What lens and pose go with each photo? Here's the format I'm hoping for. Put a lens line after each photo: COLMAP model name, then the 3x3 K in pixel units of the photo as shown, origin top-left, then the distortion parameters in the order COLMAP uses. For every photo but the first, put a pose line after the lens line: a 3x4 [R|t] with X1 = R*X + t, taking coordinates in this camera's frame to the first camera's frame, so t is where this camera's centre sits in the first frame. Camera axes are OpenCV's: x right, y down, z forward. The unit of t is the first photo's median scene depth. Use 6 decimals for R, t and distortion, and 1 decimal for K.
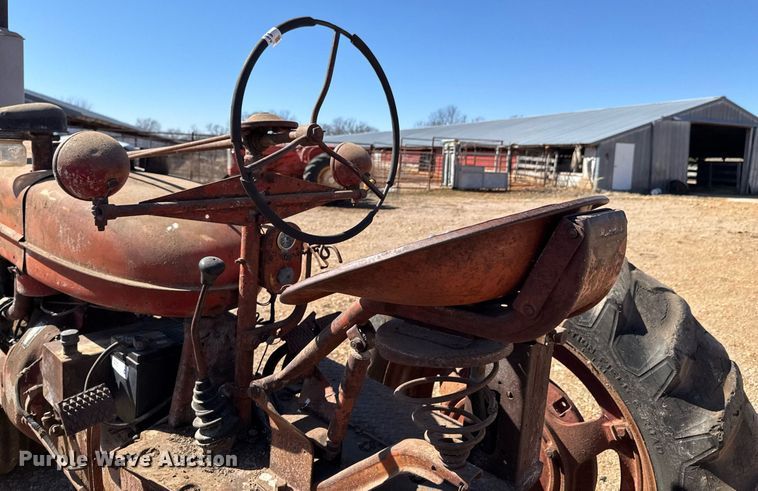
lens RADIAL K [[532.6, 0, 378.5], [0, 532.6, 203.2], [0, 0, 1]] dist [0.022008, -0.035510]
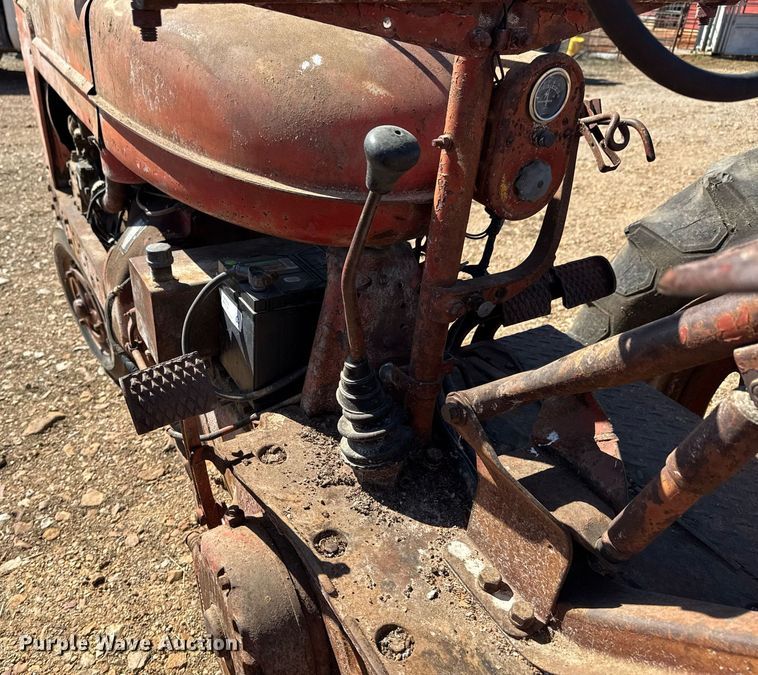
lens RADIAL K [[624.9, 0, 315.0], [0, 624.9, 353.3], [0, 0, 1]] dist [0.037207, -0.033480]
pose [[0.933946, 0.160591, -0.319304, -0.148276], [-0.019168, 0.914593, 0.403922, 0.052904], [0.356900, -0.371120, 0.857259, 0.388383]]
